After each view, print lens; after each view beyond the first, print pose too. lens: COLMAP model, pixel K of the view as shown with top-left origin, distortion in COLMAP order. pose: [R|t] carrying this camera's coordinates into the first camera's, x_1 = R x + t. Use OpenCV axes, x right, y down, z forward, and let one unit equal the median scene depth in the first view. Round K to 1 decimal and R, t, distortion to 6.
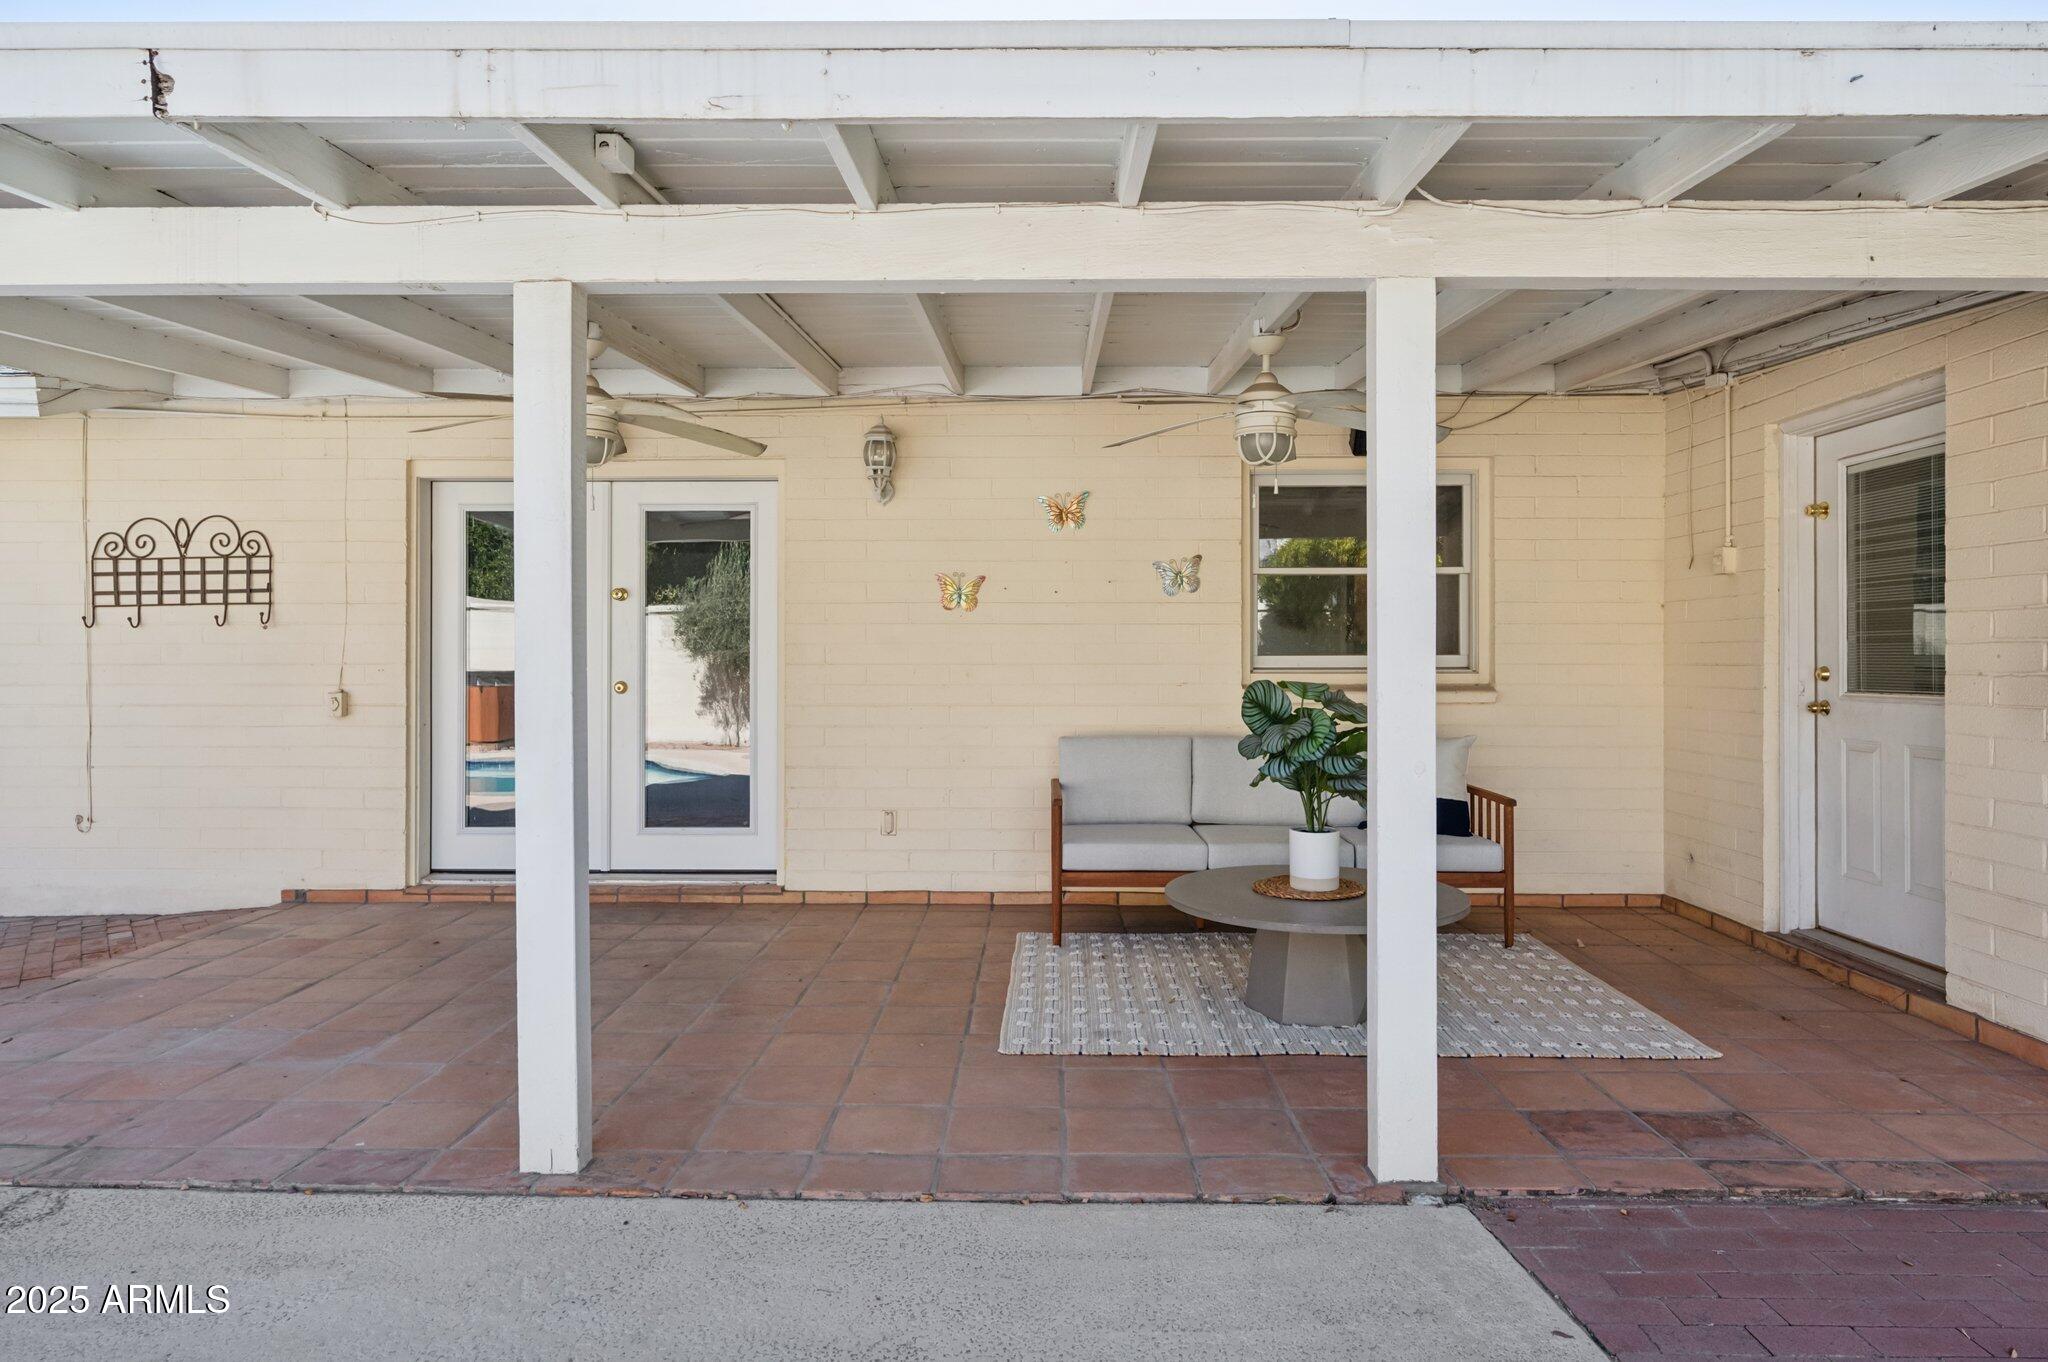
lens RADIAL K [[1211.3, 0, 1020.7], [0, 1211.3, 671.6], [0, 0, 1]] dist [-0.004063, 0.001111]
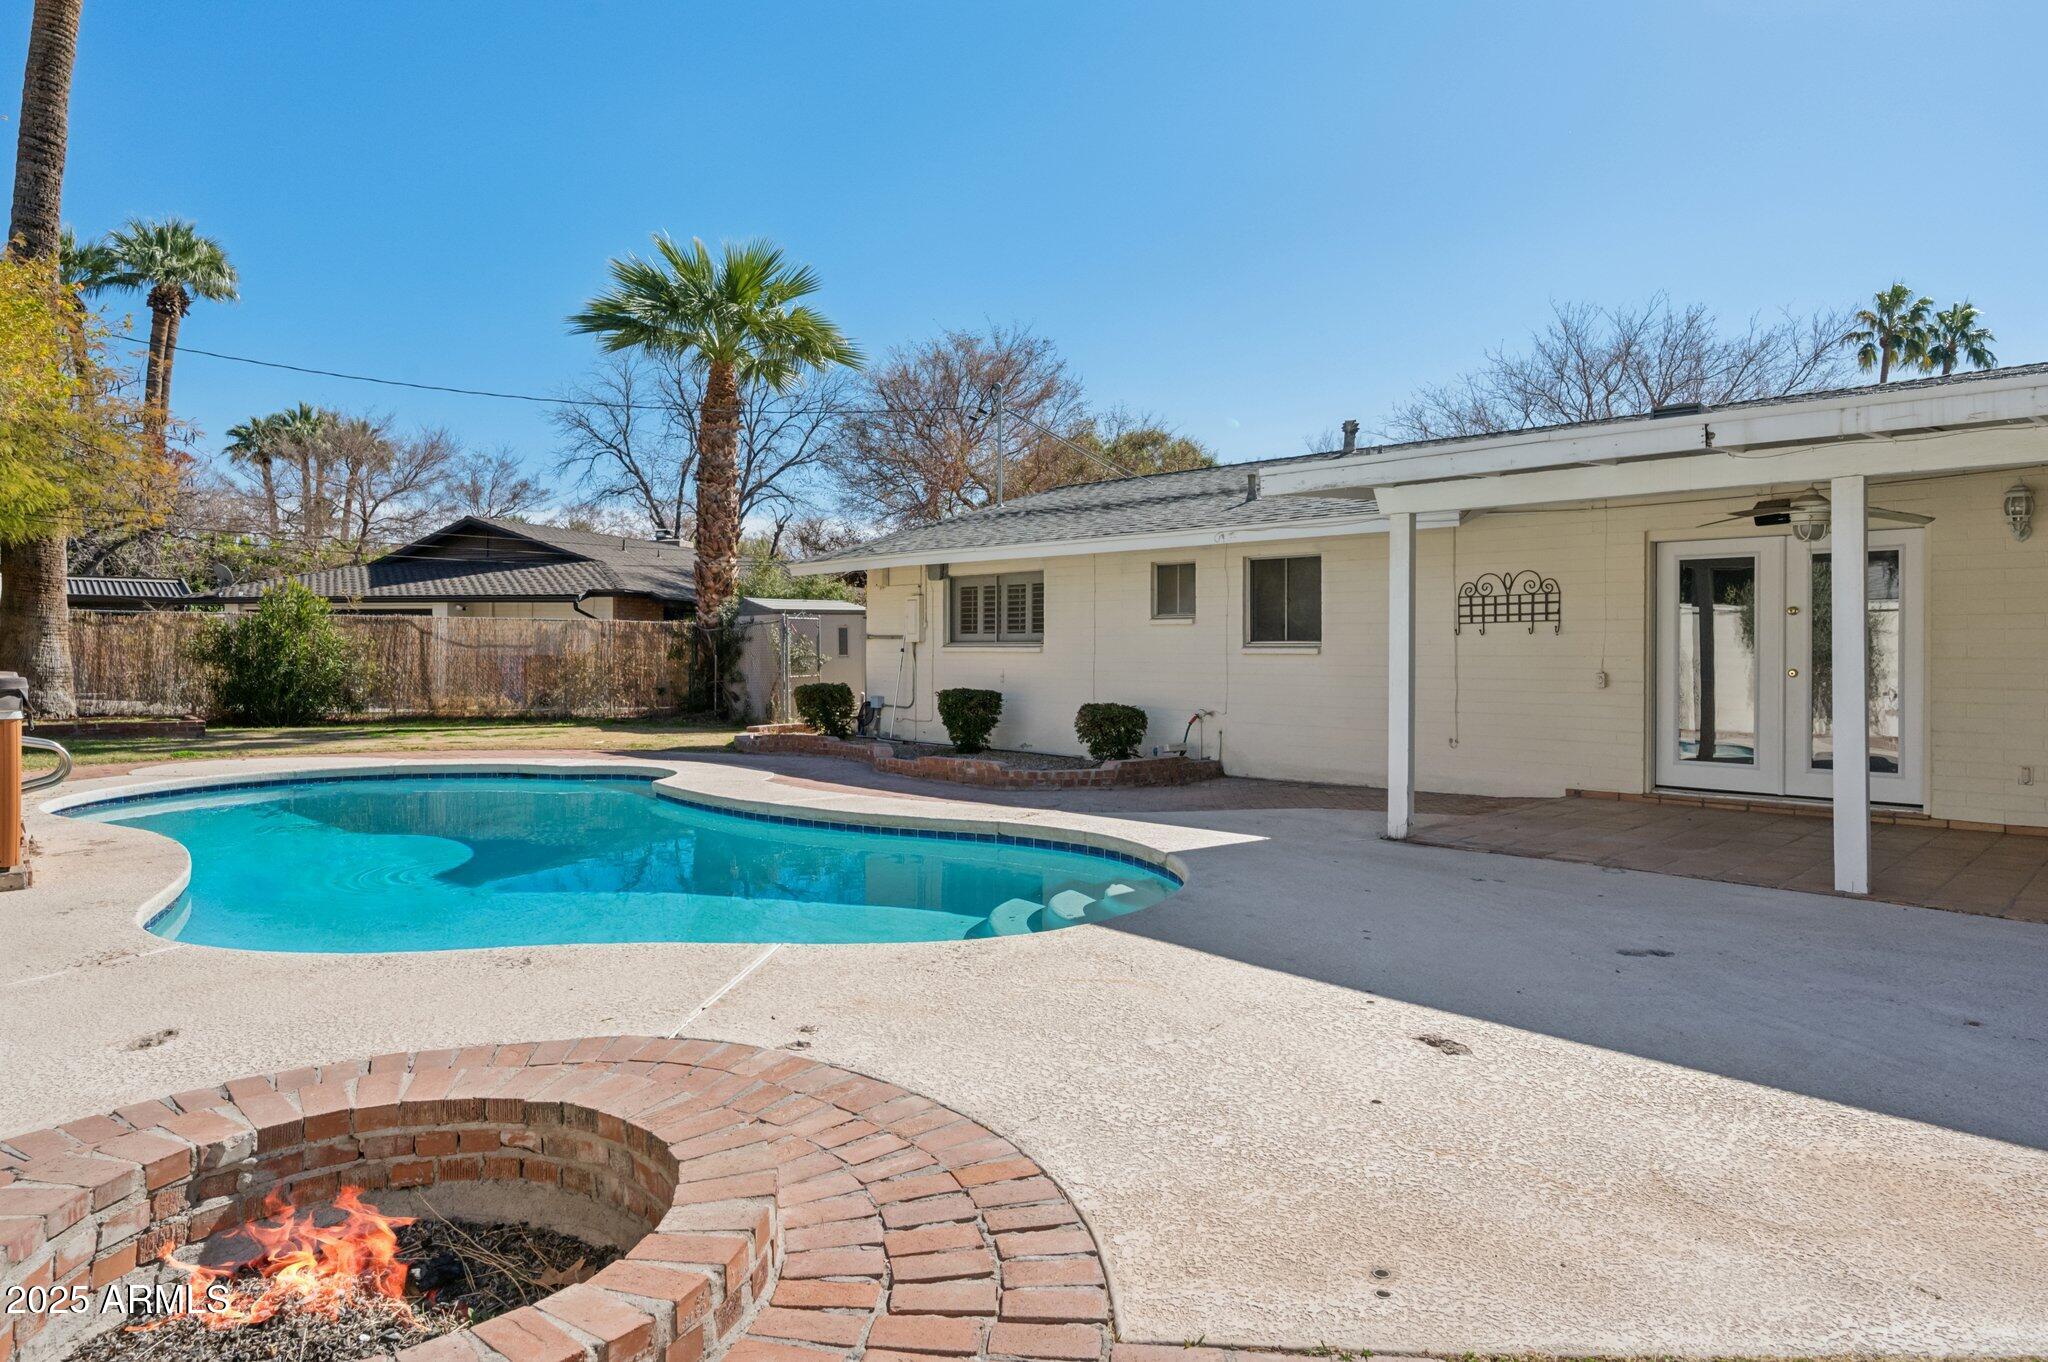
lens RADIAL K [[1211.3, 0, 1026.4], [0, 1211.3, 644.3], [0, 0, 1]] dist [-0.004063, 0.001111]
pose [[0.724146, -0.000630, -0.689647, 0.014046], [-0.013035, 0.999808, -0.014600, 0.012098], [0.689524, 0.019562, 0.723999, -0.758298]]
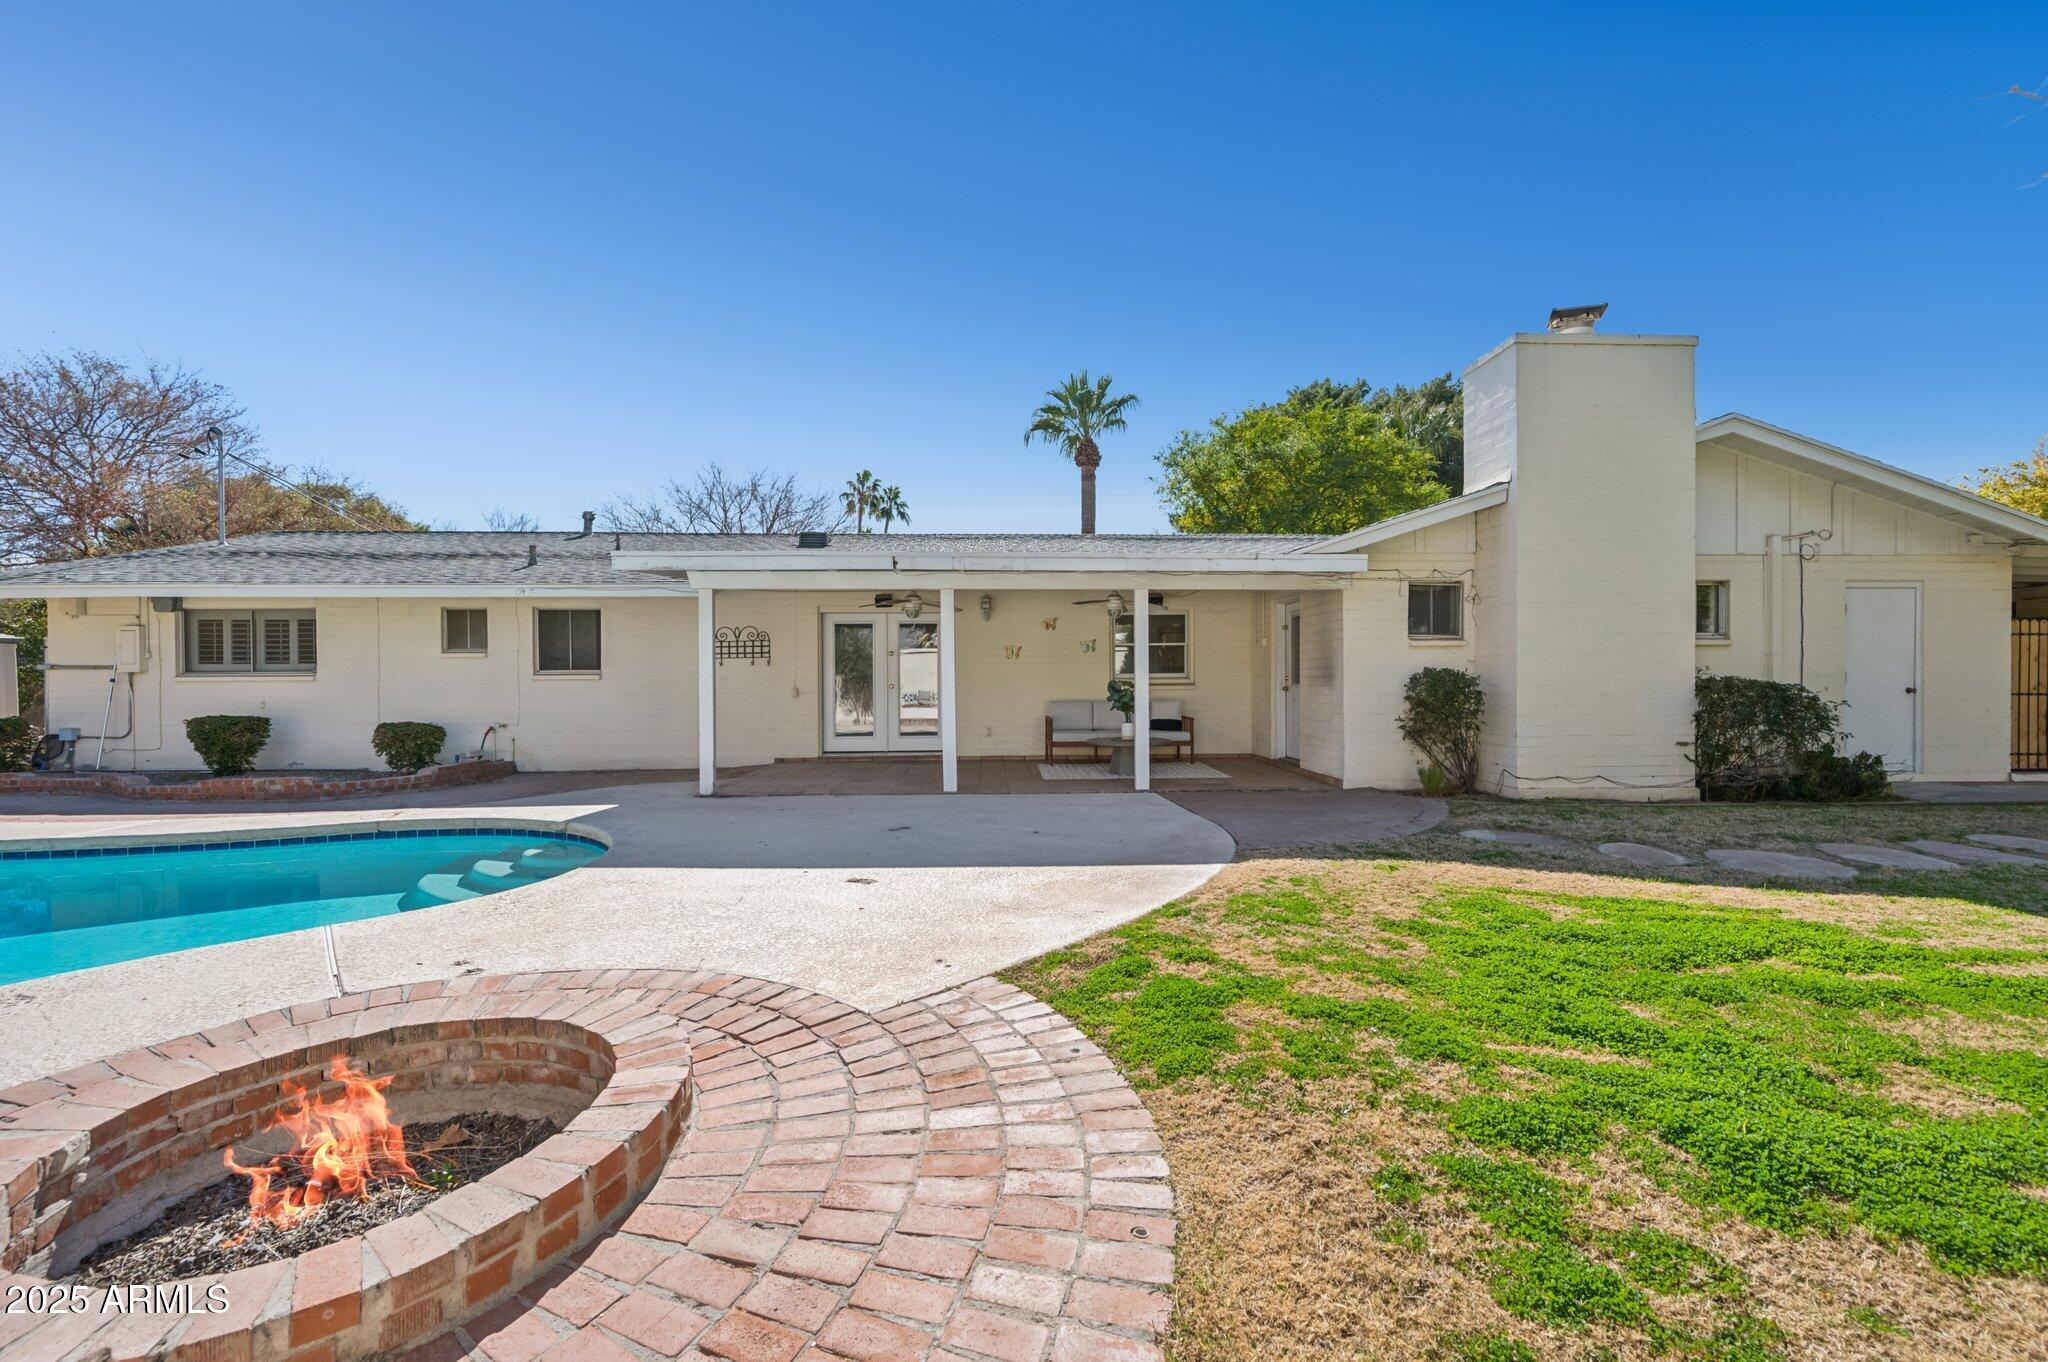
lens RADIAL K [[835.3, 0, 1028.2], [0, 835.3, 678.8], [0, 0, 1]] dist [0.000373, -0.000067]
pose [[0.997337, -0.006179, 0.072667, -0.158827], [0.006863, 0.999934, -0.009174, 0.016127], [-0.072606, 0.009648, 0.997314, -0.992574]]
